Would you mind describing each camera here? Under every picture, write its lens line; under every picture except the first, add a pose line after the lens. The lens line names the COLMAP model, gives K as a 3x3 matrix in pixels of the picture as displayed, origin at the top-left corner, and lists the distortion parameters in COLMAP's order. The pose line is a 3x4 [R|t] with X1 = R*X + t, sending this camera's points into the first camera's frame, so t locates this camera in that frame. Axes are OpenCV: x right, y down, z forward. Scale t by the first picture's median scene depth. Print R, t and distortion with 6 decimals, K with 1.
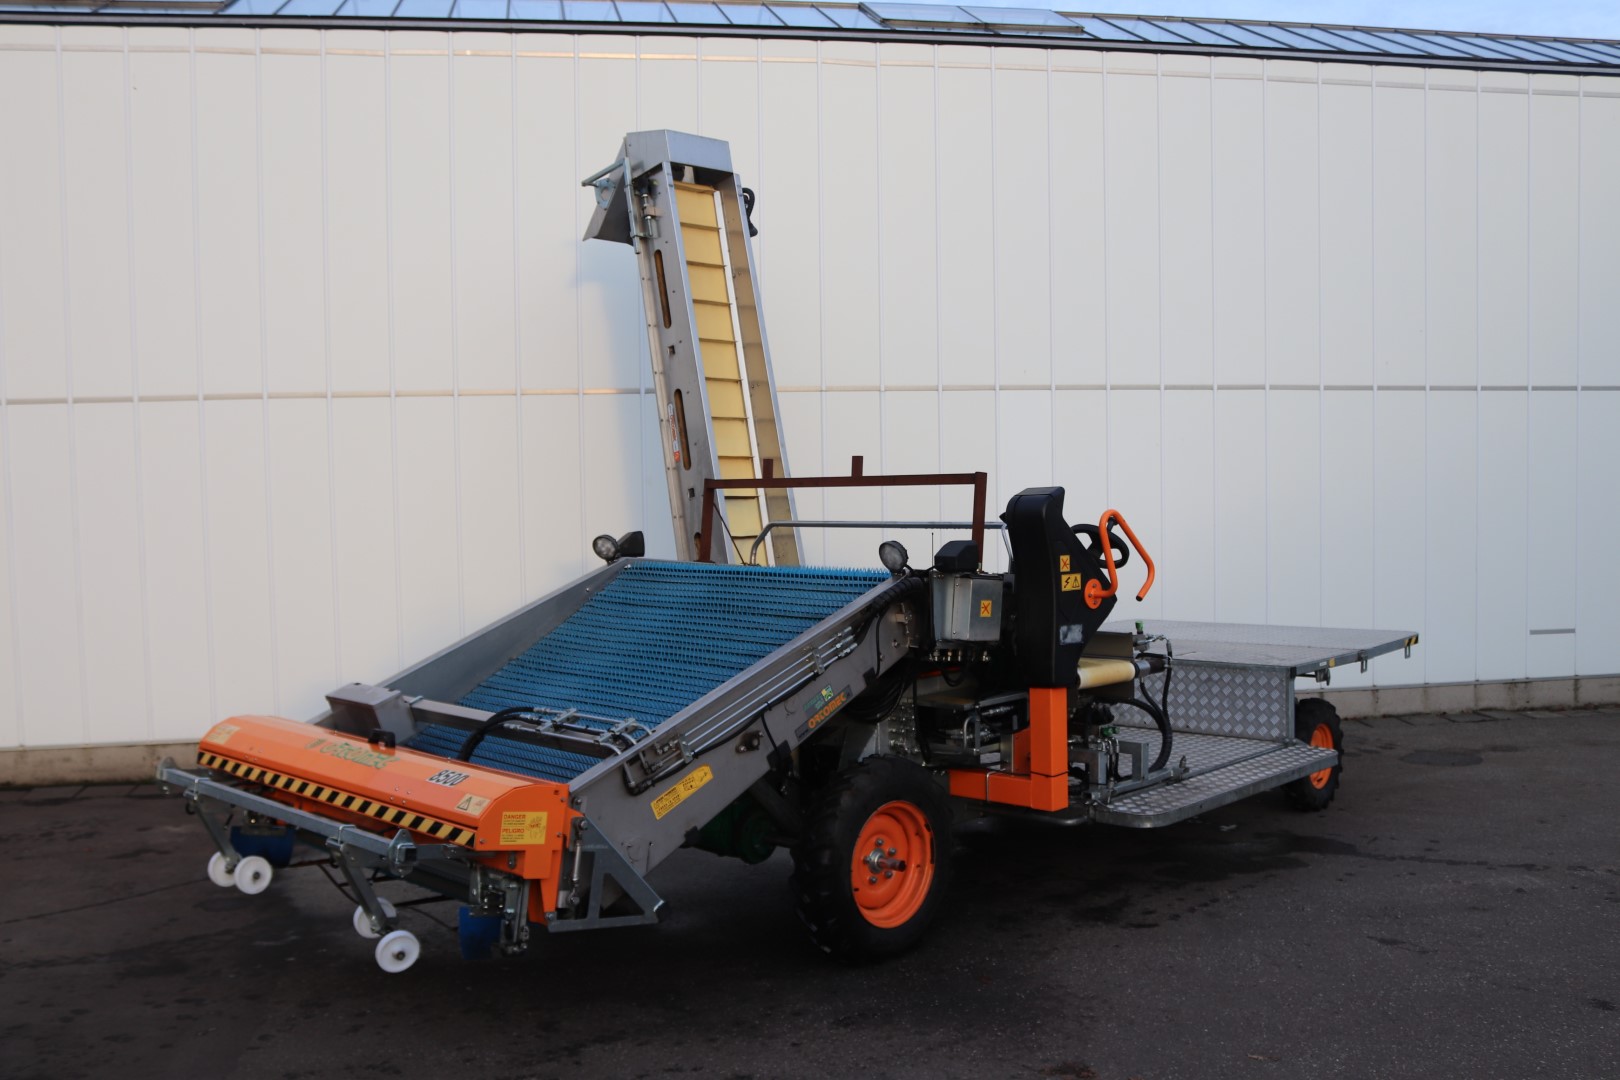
lens RADIAL K [[1512.6, 0, 810.0], [0, 1512.6, 540.0], [0, 0, 1]] dist [-0.136773, 0.104938]
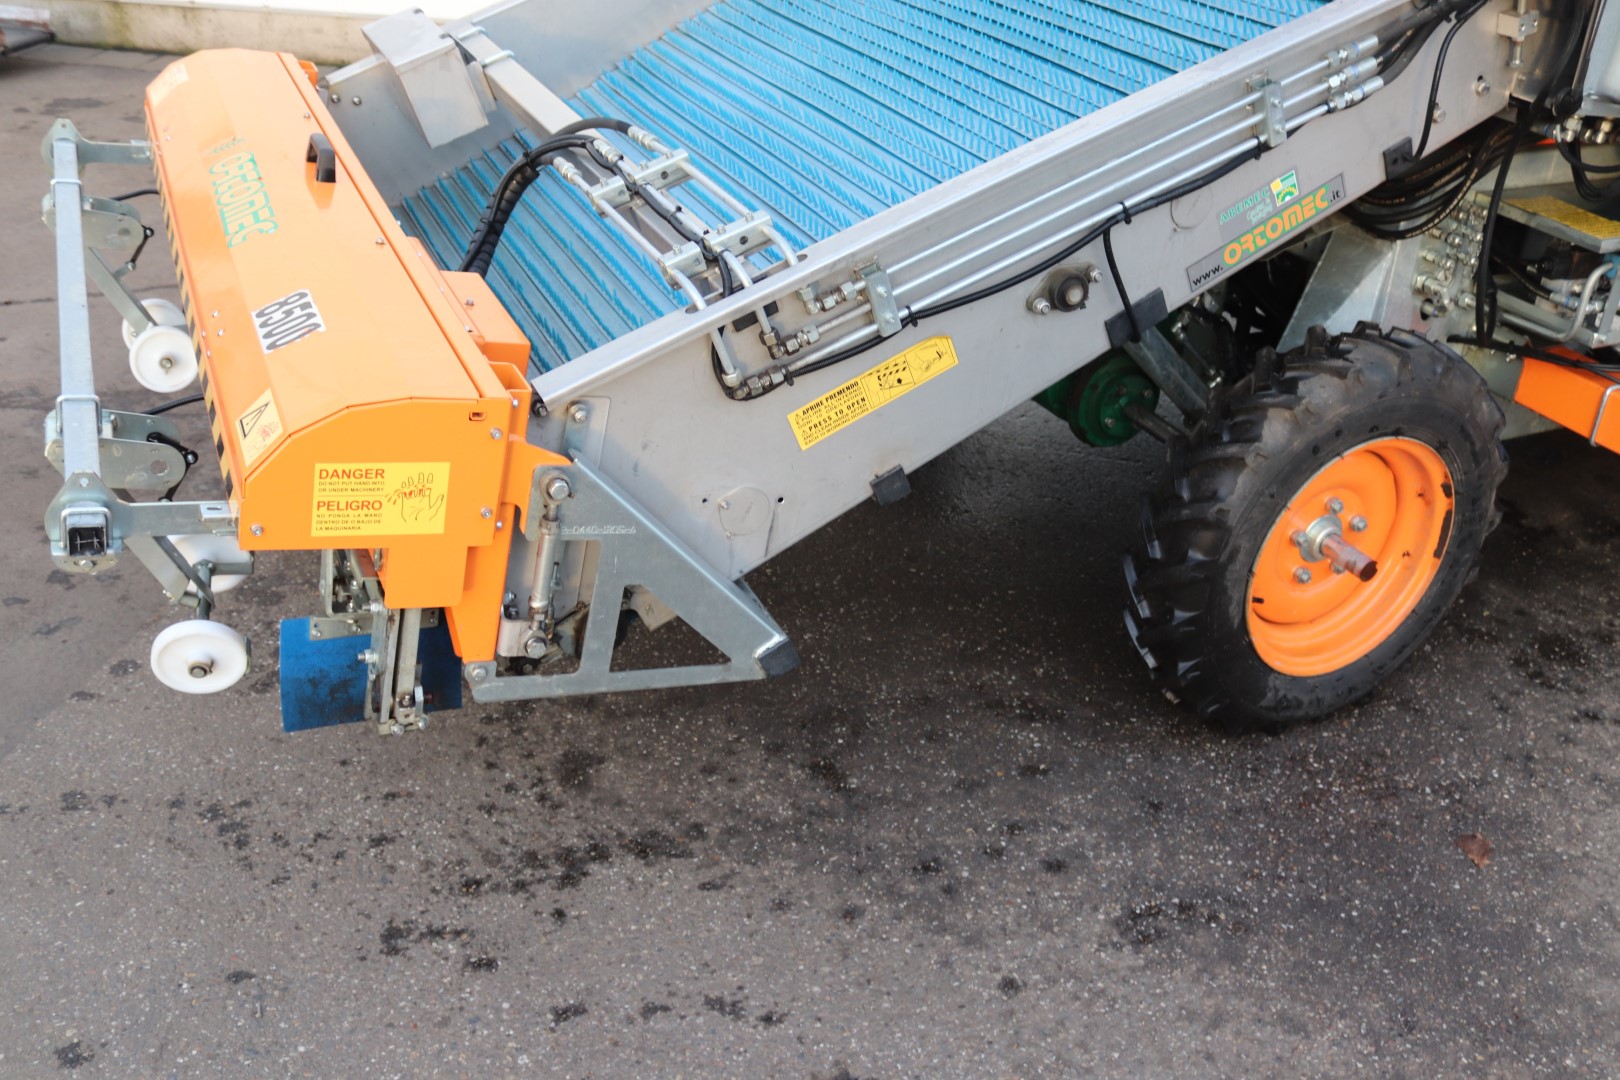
lens RADIAL K [[1512.6, 0, 810.0], [0, 1512.6, 540.0], [0, 0, 1]] dist [-0.136773, 0.104938]
pose [[0.933042, 0.228948, -0.277517, 0.027393], [-0.076681, 0.880208, 0.468352, 0.003295], [0.351501, -0.415712, 0.838827, 0.604116]]
